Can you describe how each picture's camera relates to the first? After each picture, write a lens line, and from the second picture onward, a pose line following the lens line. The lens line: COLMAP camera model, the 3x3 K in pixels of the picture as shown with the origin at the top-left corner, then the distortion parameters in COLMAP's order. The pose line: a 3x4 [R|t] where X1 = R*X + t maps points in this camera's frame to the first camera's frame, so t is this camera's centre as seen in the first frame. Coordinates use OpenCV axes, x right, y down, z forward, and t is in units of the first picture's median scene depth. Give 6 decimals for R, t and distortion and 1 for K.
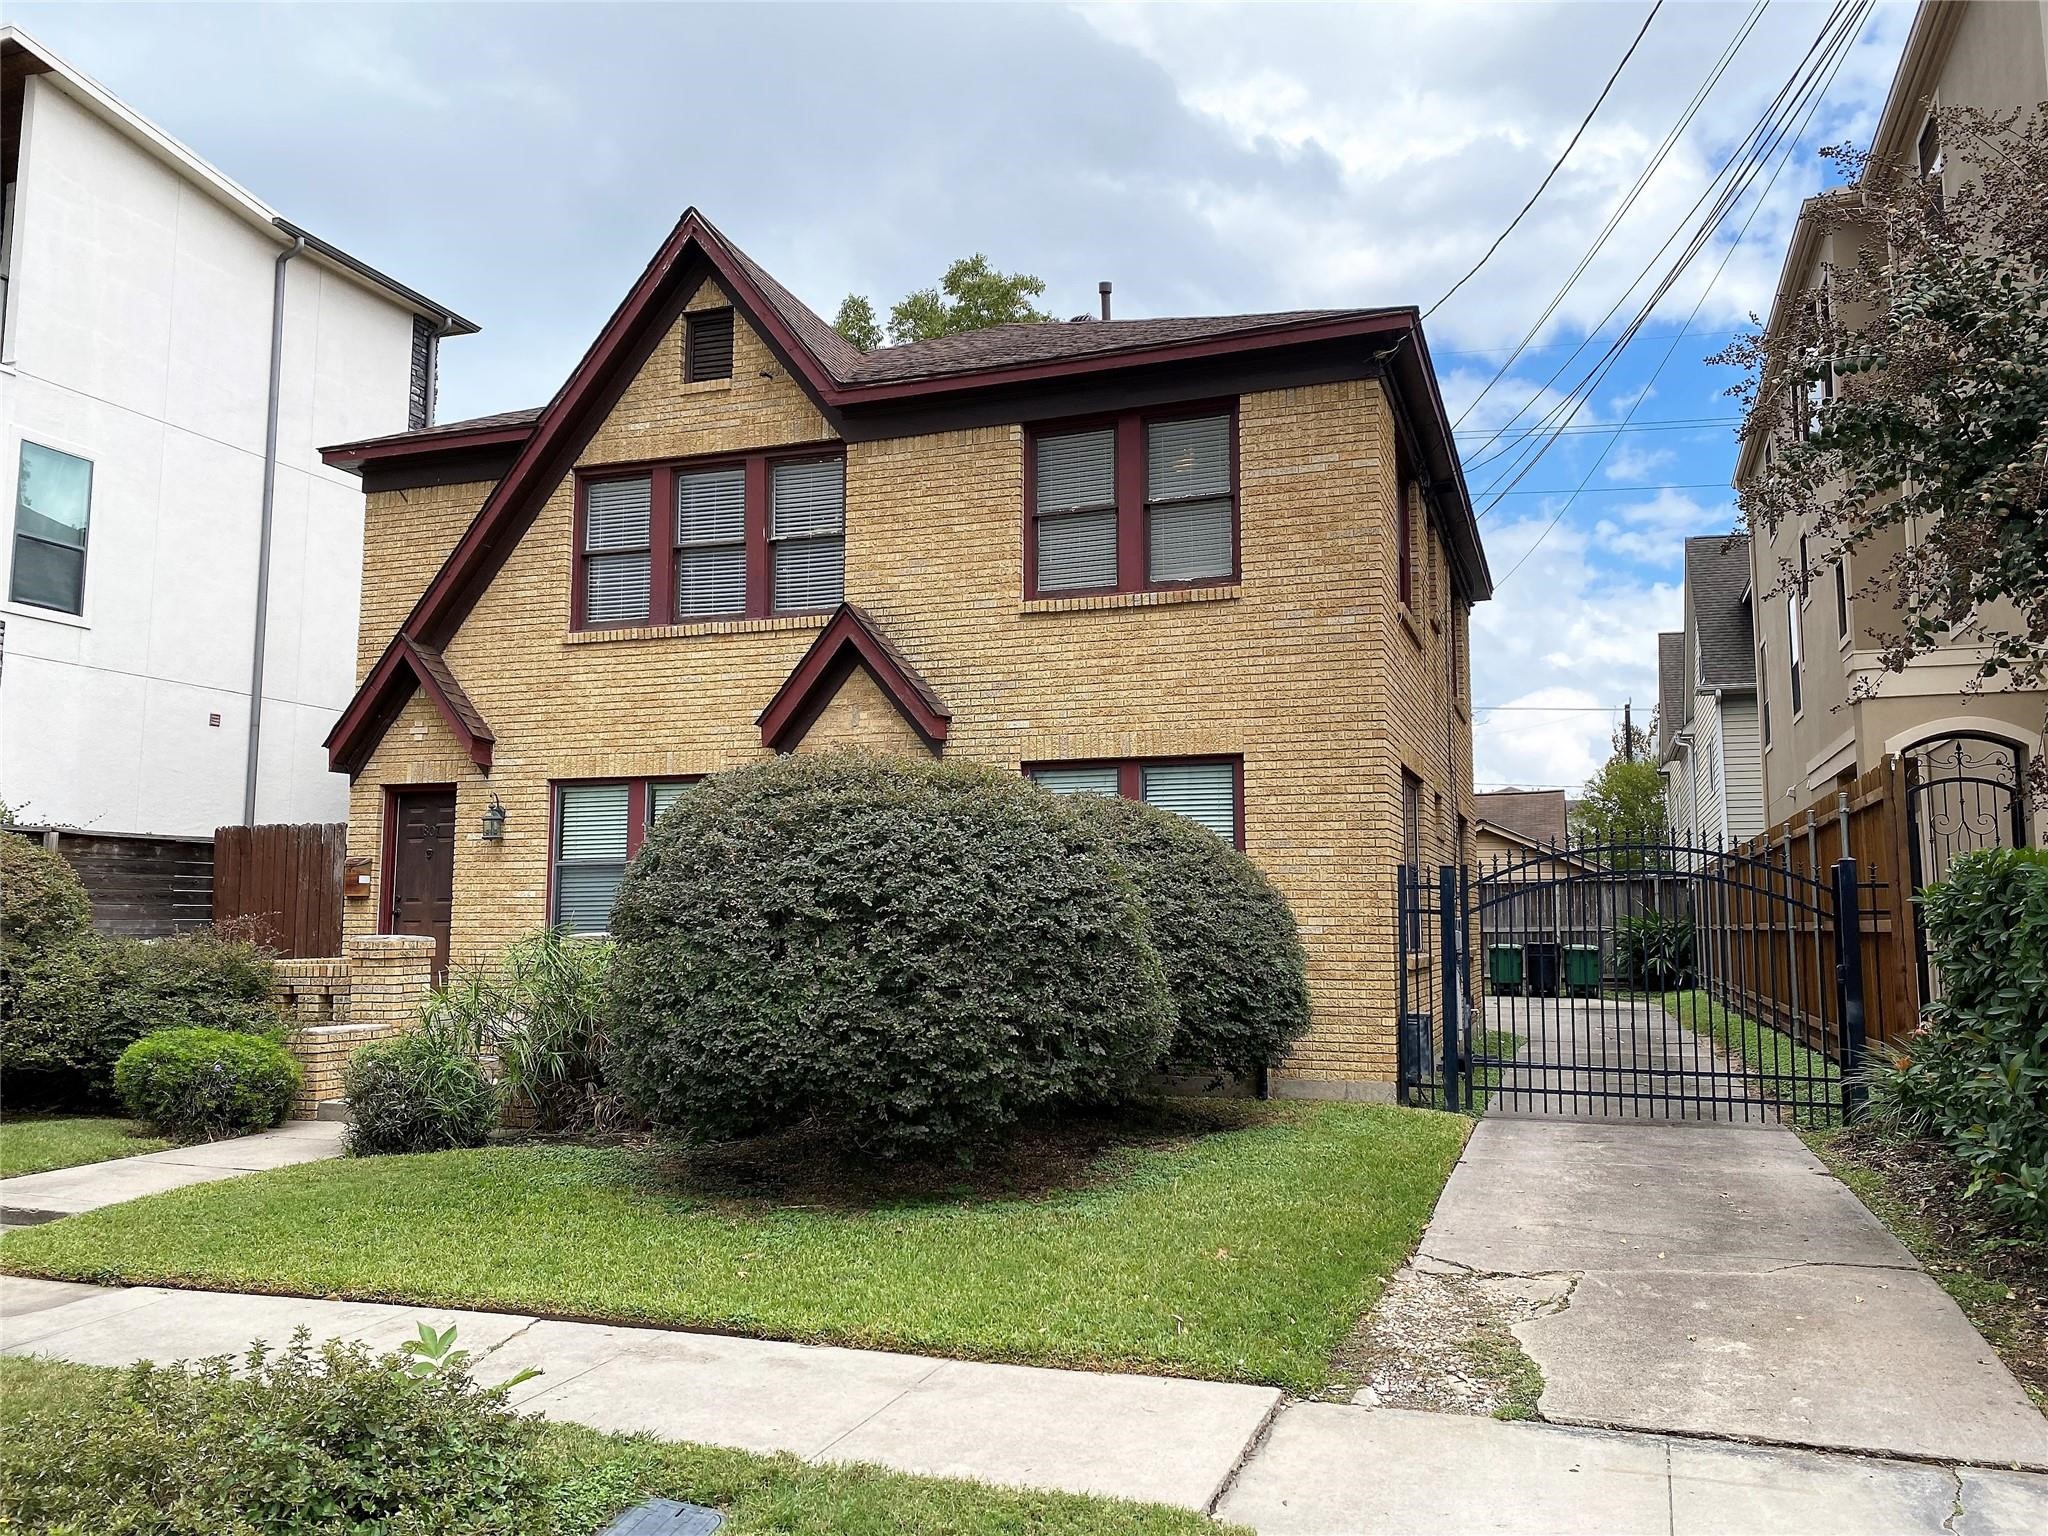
lens RADIAL K [[1574.4, 0, 1024.0], [0, 1574.4, 768.0], [0, 0, 1]] dist [0.117607, -0.163037]
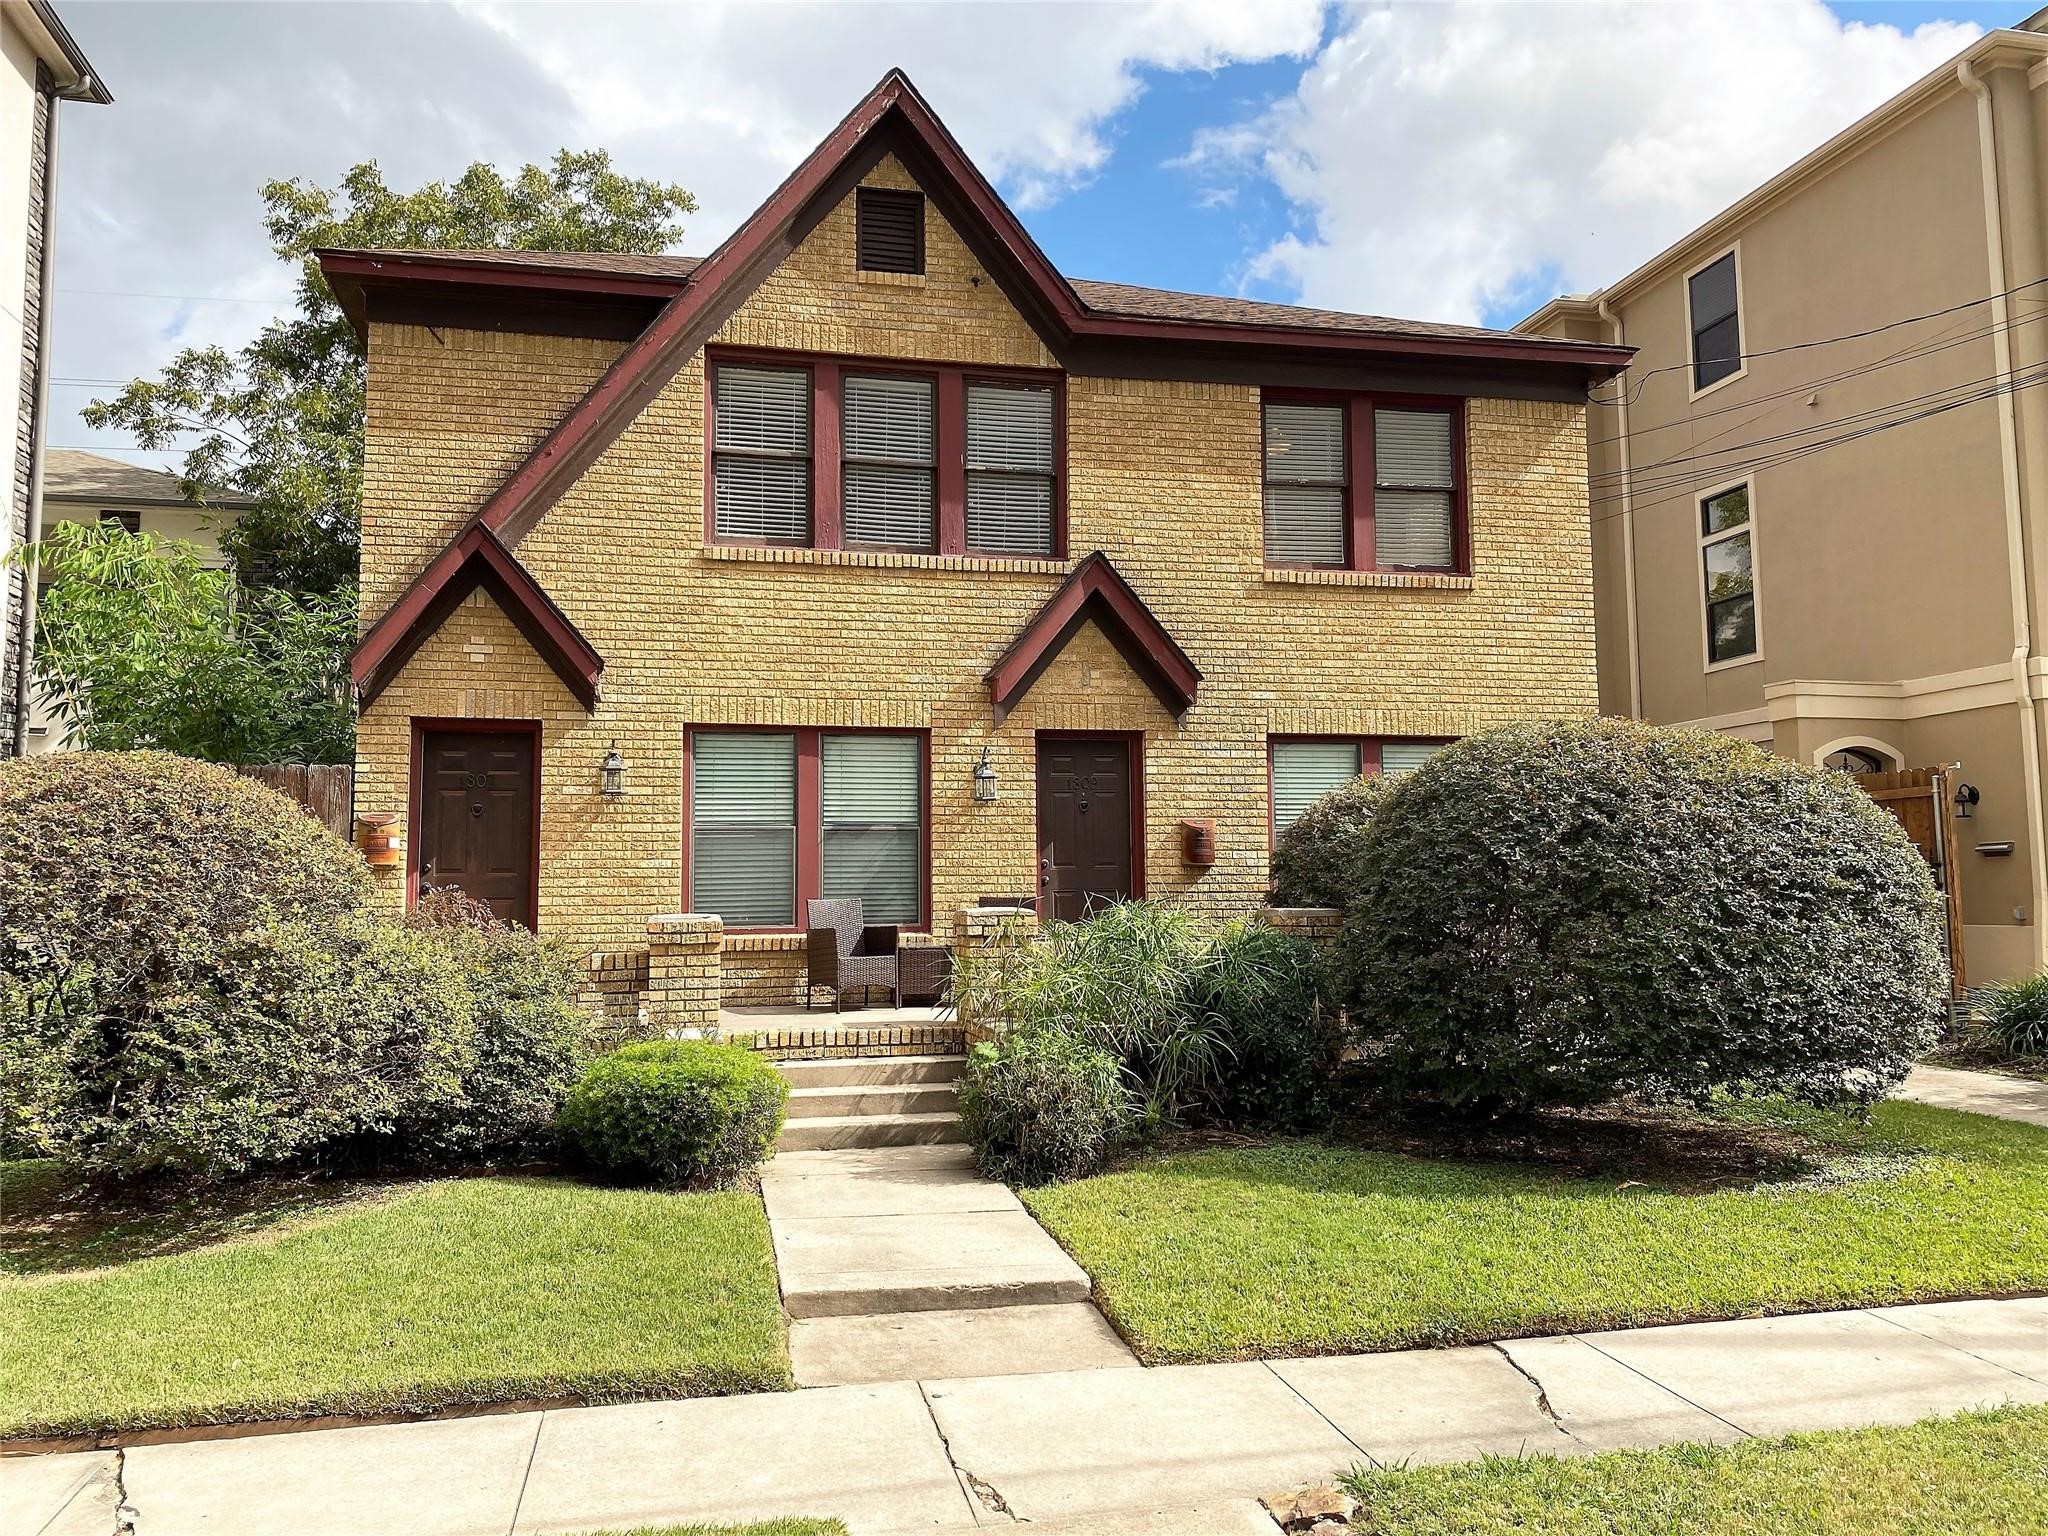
lens RADIAL K [[1574.4, 0, 1024.0], [0, 1574.4, 768.0], [0, 0, 1]] dist [0.117607, -0.163037]
pose [[0.845590, 0.038545, 0.532440, -0.608294], [-0.047089, 0.998888, 0.002471, 0.020785], [-0.531752, -0.027161, 0.846464, 0.229592]]
